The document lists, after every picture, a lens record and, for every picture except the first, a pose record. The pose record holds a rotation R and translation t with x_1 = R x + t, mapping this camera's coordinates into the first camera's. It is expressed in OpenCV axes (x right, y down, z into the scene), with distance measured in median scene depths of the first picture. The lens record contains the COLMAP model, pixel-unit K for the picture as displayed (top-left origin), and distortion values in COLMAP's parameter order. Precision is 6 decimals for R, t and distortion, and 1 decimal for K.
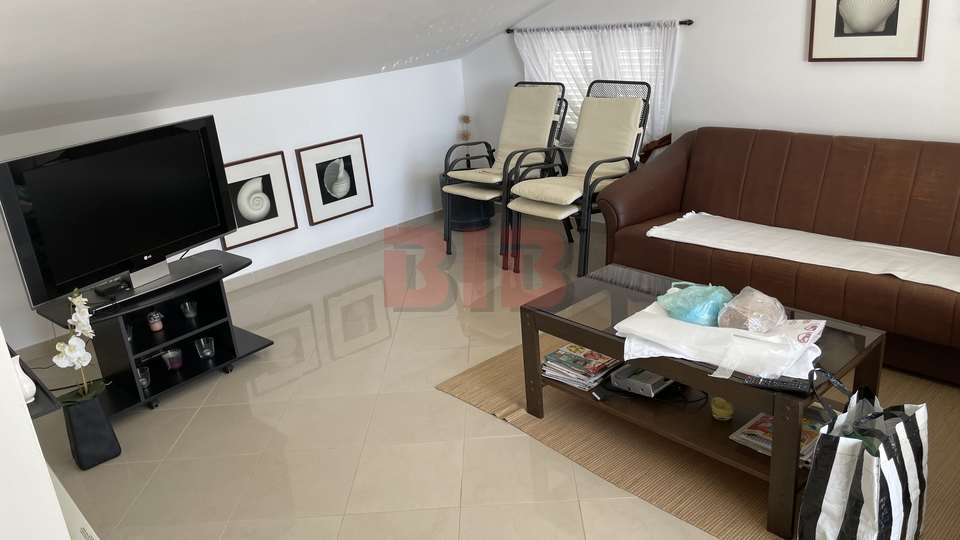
lens RADIAL K [[746.4, 0, 464.2], [0, 746.4, 257.1], [0, 0, 1]] dist [0.054869, -0.083276]
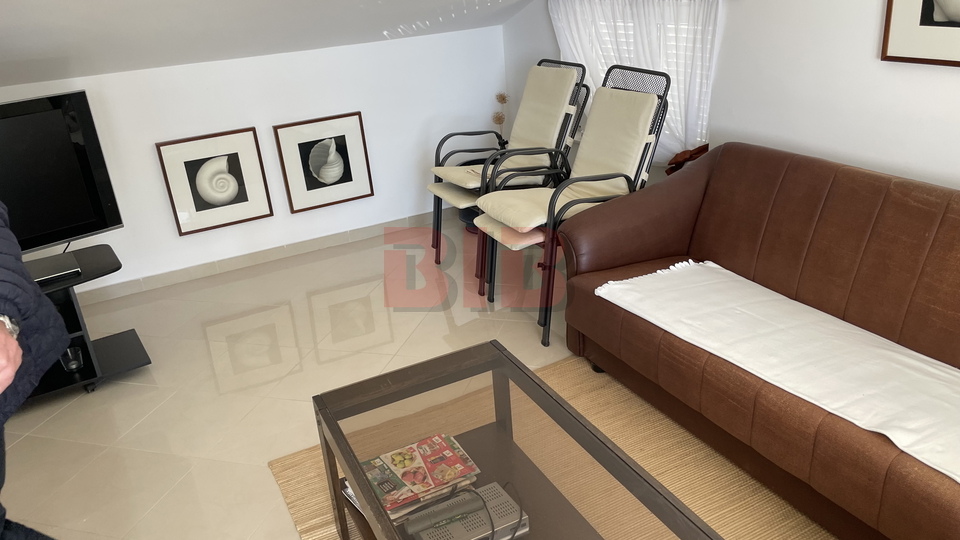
lens RADIAL K [[746.4, 0, 478.7], [0, 746.4, 260.9], [0, 0, 1]] dist [0.054869, -0.083276]
pose [[0.966285, 0.112229, -0.231727, 0.250467], [-0.096181, 0.992187, 0.079463, -0.089166], [0.238835, -0.054496, 0.969530, 0.227386]]
